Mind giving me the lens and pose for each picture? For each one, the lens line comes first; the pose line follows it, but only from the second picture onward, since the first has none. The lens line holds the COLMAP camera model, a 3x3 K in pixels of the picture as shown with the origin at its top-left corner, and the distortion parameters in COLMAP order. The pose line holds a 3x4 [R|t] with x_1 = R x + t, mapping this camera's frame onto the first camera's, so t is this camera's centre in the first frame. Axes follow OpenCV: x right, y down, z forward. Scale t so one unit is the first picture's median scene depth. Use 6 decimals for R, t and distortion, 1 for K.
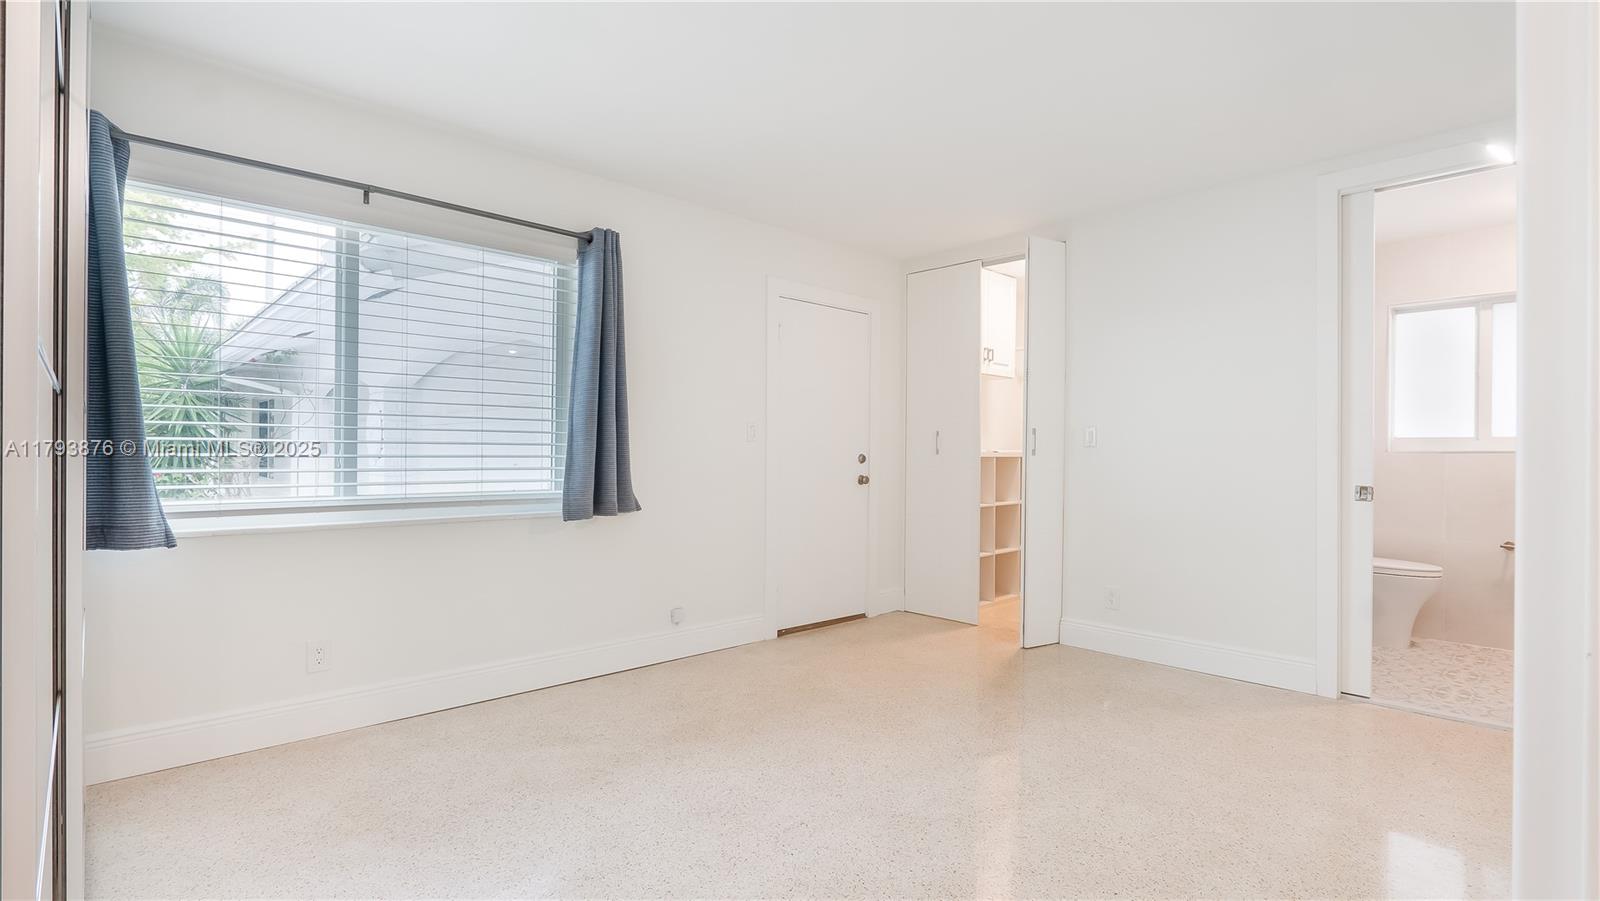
lens RADIAL K [[729.4, 0, 791.5], [0, 729.4, 440.5], [0, 0, 1]] dist [-0.002331, 0.000247]
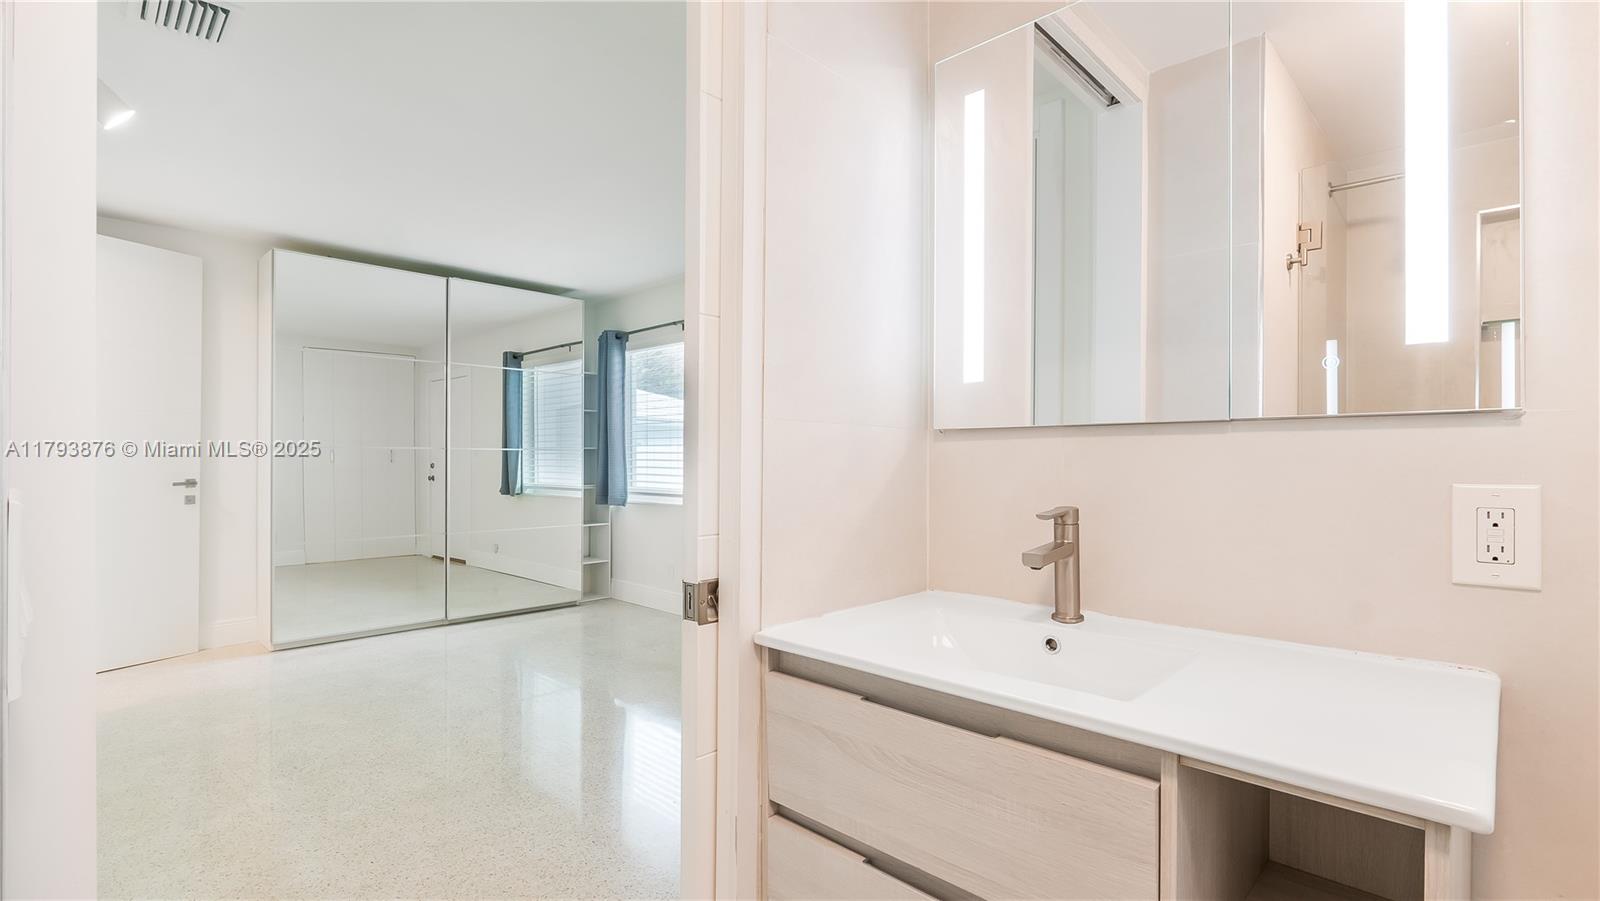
lens RADIAL K [[729.4, 0, 791.5], [0, 729.4, 440.5], [0, 0, 1]] dist [-0.002331, 0.000247]
pose [[0.074164, -0.034142, -0.996661, 1.323420], [-0.002965, 0.999402, -0.034457, 0.015363], [0.997242, 0.005510, 0.074019, 1.203679]]
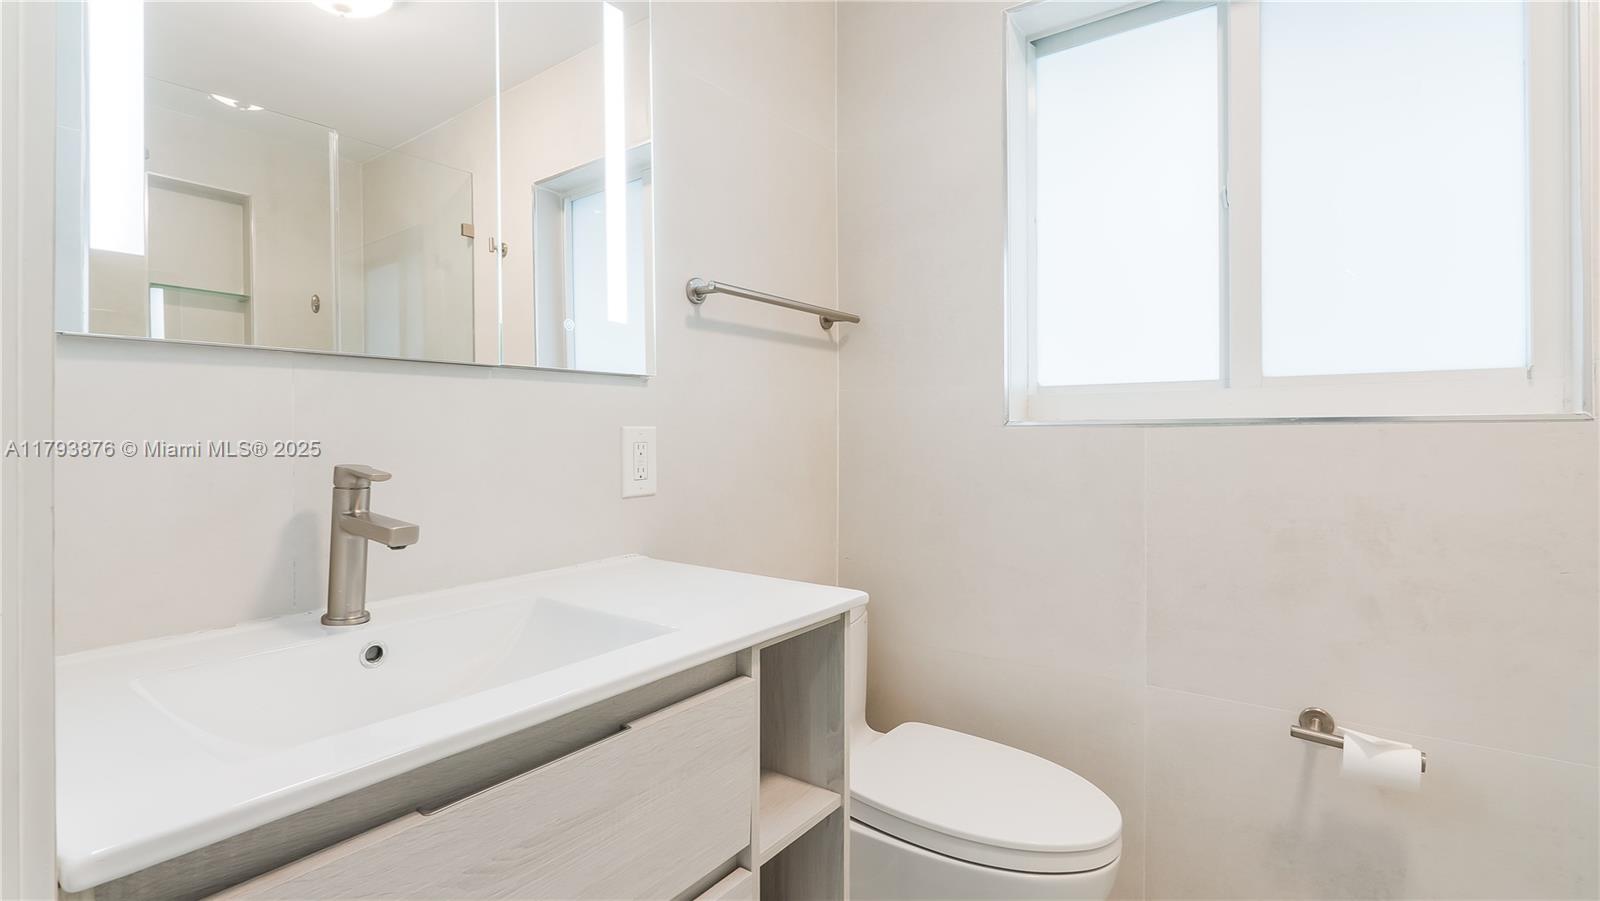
lens RADIAL K [[729.4, 0, 791.5], [0, 729.4, 440.5], [0, 0, 1]] dist [-0.002331, 0.000247]
pose [[0.980519, -0.015416, 0.195817, 0.998876], [0.013463, 0.999846, 0.011300, 0.029148], [-0.195961, -0.008444, 0.980575, 1.040919]]
